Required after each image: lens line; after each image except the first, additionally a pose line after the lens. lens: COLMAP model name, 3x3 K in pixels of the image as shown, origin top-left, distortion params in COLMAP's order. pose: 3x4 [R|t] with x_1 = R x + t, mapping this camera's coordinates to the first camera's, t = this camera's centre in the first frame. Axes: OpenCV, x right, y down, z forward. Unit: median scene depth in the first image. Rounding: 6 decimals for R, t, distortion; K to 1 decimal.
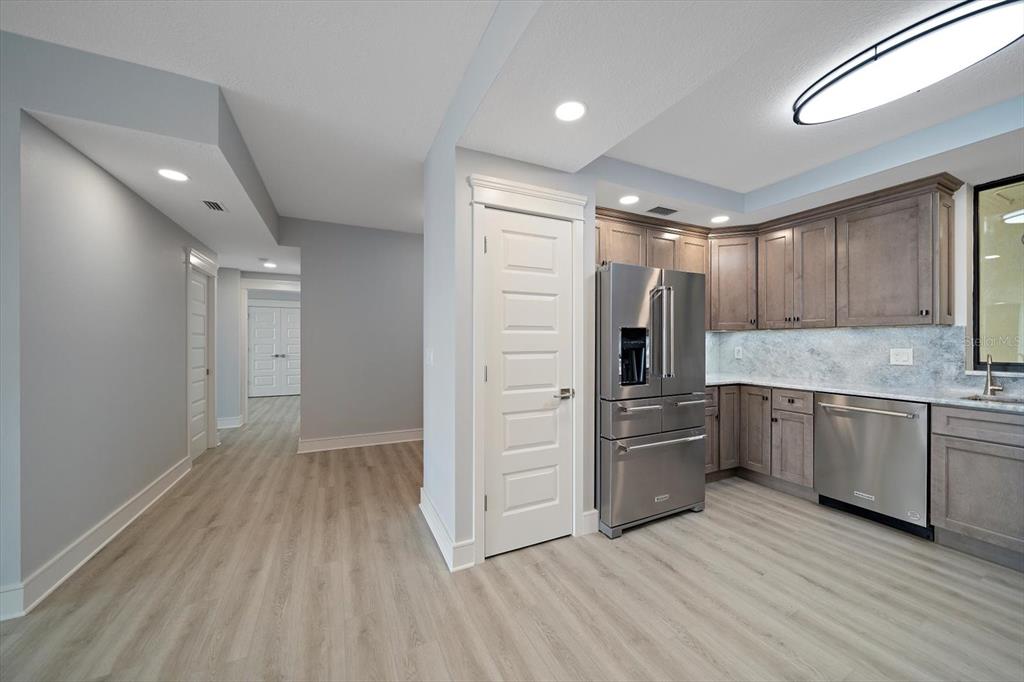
lens RADIAL K [[362.2, 0, 517.3], [0, 362.2, 341.8], [0, 0, 1]] dist [-0.005496, 0.000830]
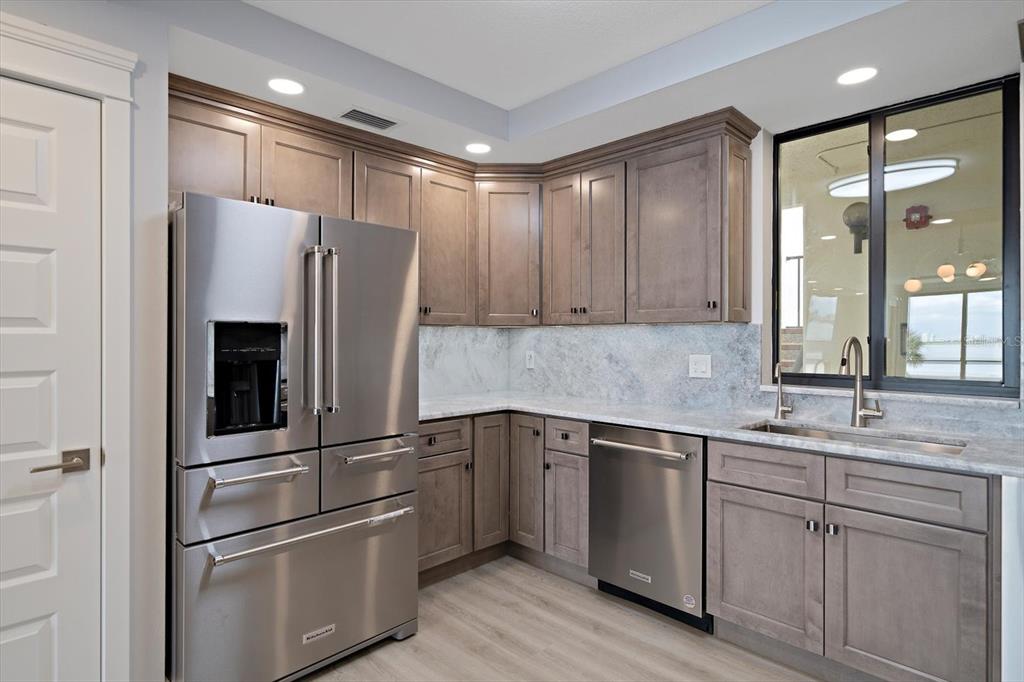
lens RADIAL K [[541.5, 0, 515.2], [0, 541.5, 337.2], [0, 0, 1]] dist [0.007018, -0.001652]
pose [[0.942503, 0.000971, 0.334198, 0.379337], [-0.001284, 0.999999, 0.000714, -0.016760], [-0.334197, -0.001102, 0.942503, 0.119384]]
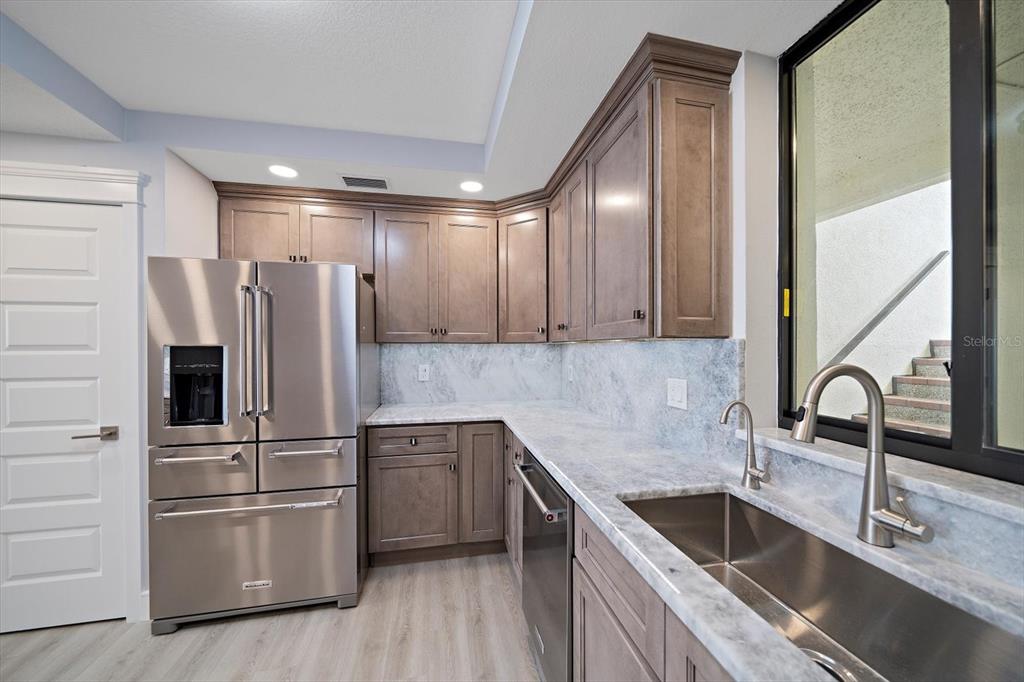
lens RADIAL K [[362.2, 0, 509.9], [0, 362.2, 347.8], [0, 0, 1]] dist [-0.005496, 0.000830]
pose [[0.970551, -0.000610, -0.240894, 0.986444], [0.001140, 0.999997, 0.002062, -0.031876], [0.240892, -0.002276, 0.970549, 0.408628]]
